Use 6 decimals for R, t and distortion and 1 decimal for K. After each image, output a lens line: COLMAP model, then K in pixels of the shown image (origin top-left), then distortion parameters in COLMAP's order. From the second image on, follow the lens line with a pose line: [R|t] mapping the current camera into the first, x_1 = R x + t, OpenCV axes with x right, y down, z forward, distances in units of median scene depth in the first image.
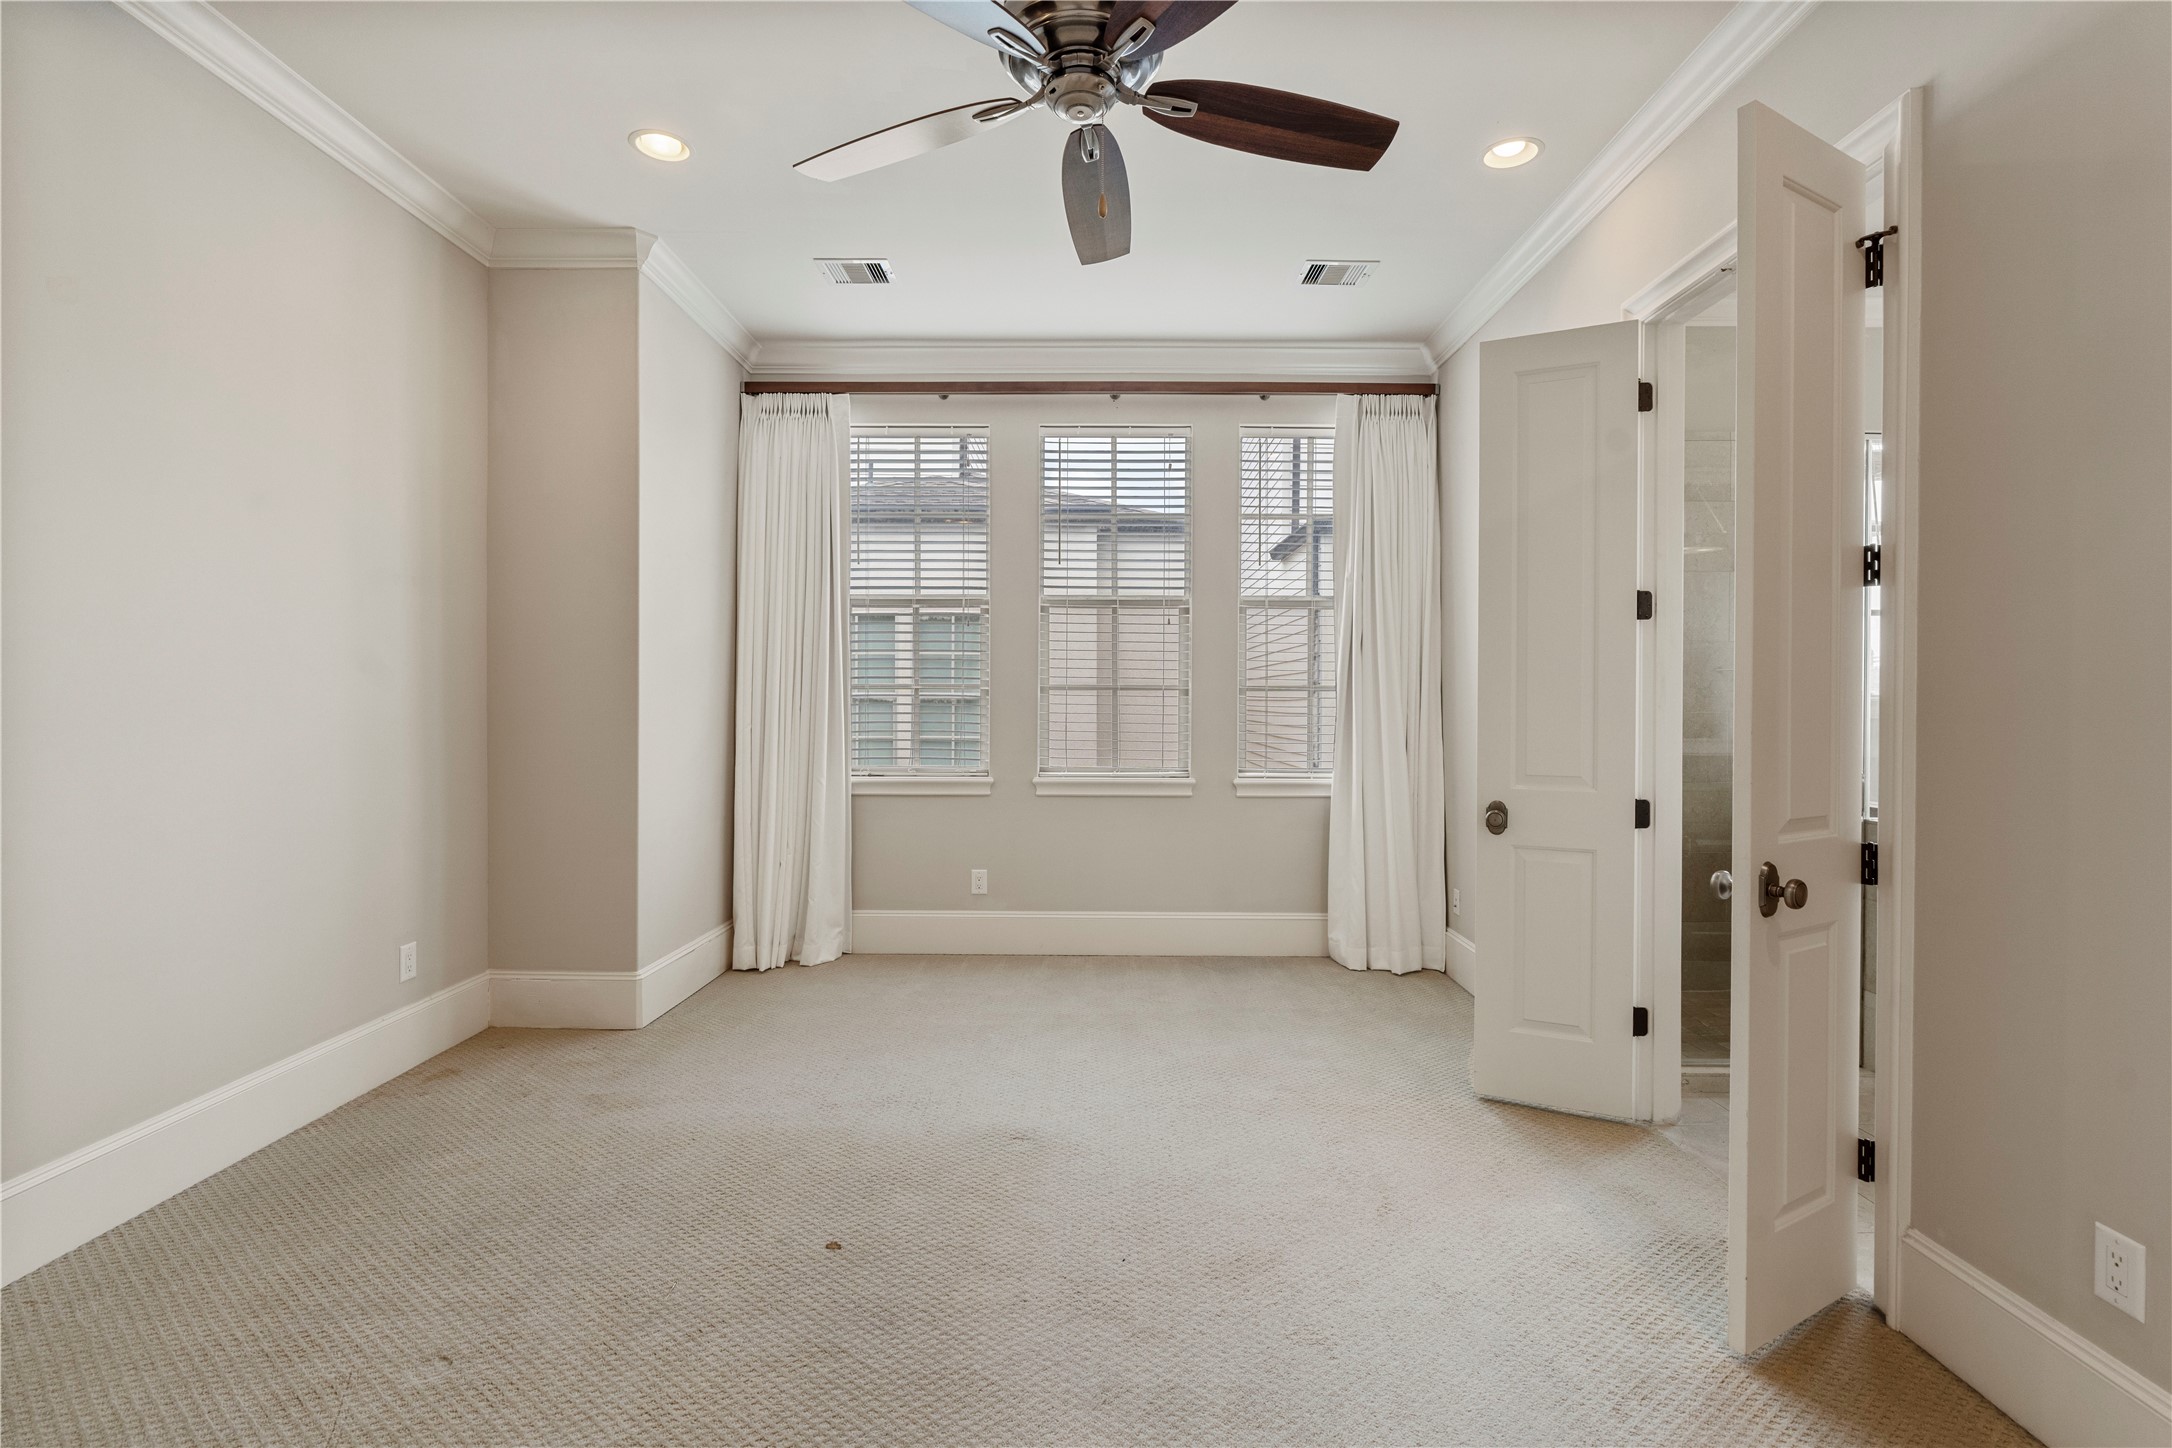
lens RADIAL K [[993.0, 0, 1091.6], [0, 993.0, 708.4], [0, 0, 1]] dist [-0.009715, 0.004671]
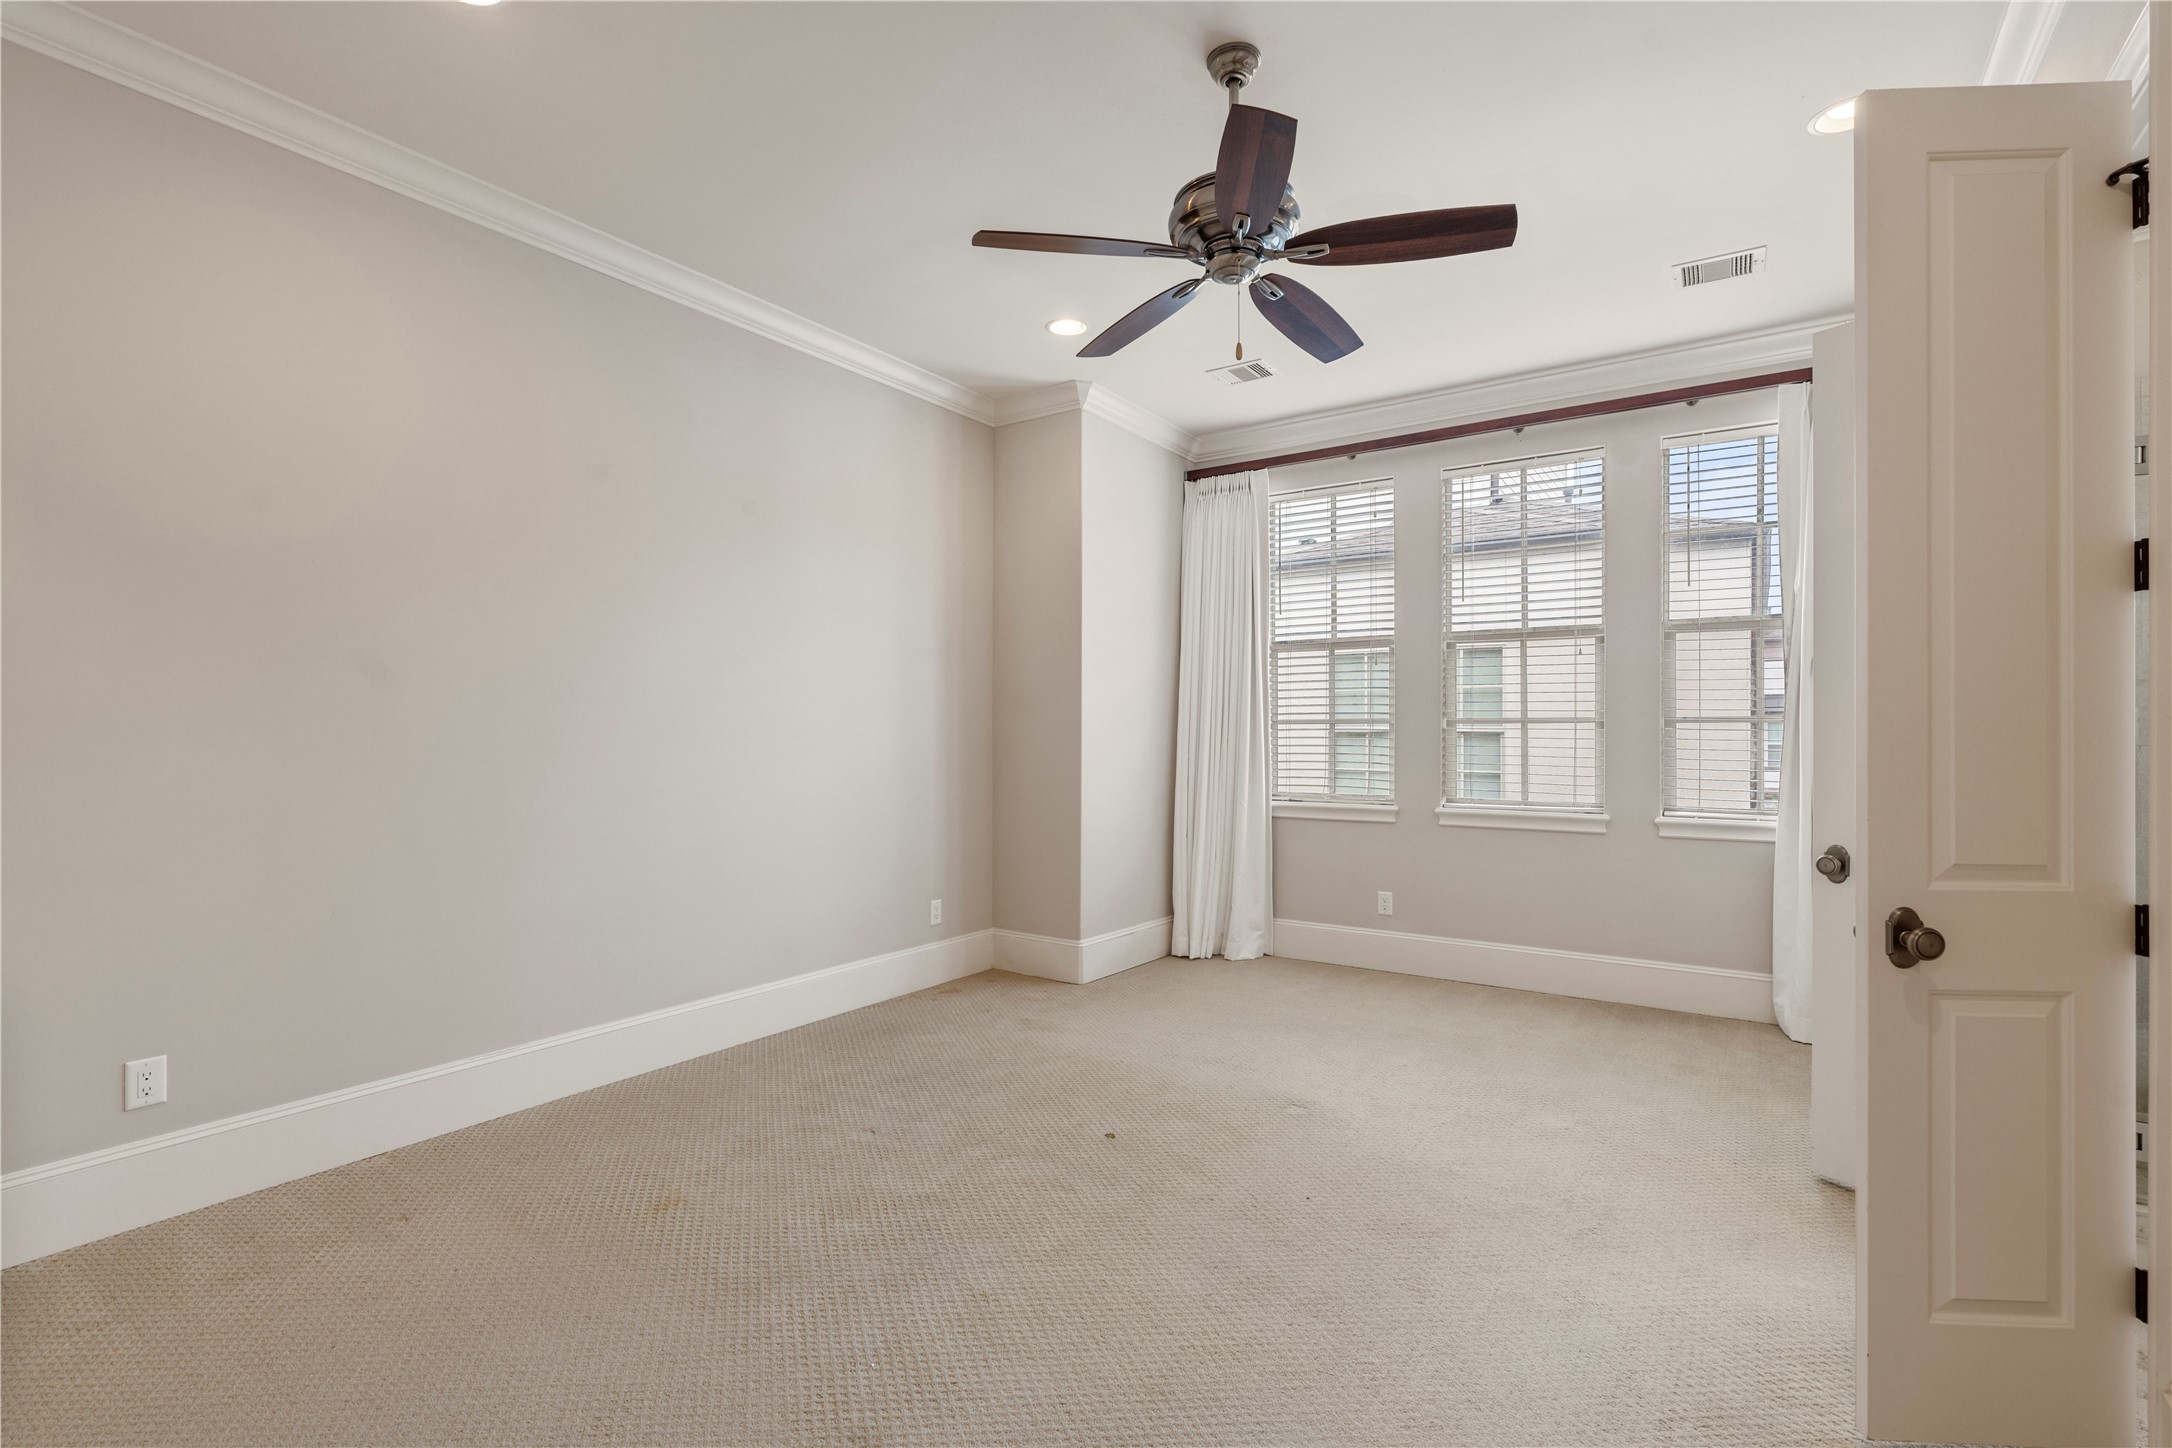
lens RADIAL K [[993.0, 0, 1080.6], [0, 993.0, 728.9], [0, 0, 1]] dist [-0.009715, 0.004671]
pose [[0.826640, -0.005460, -0.562704, 0.269401], [-0.002523, 0.999907, -0.013409, 0.002207], [0.562725, 0.012505, 0.826550, -0.087007]]
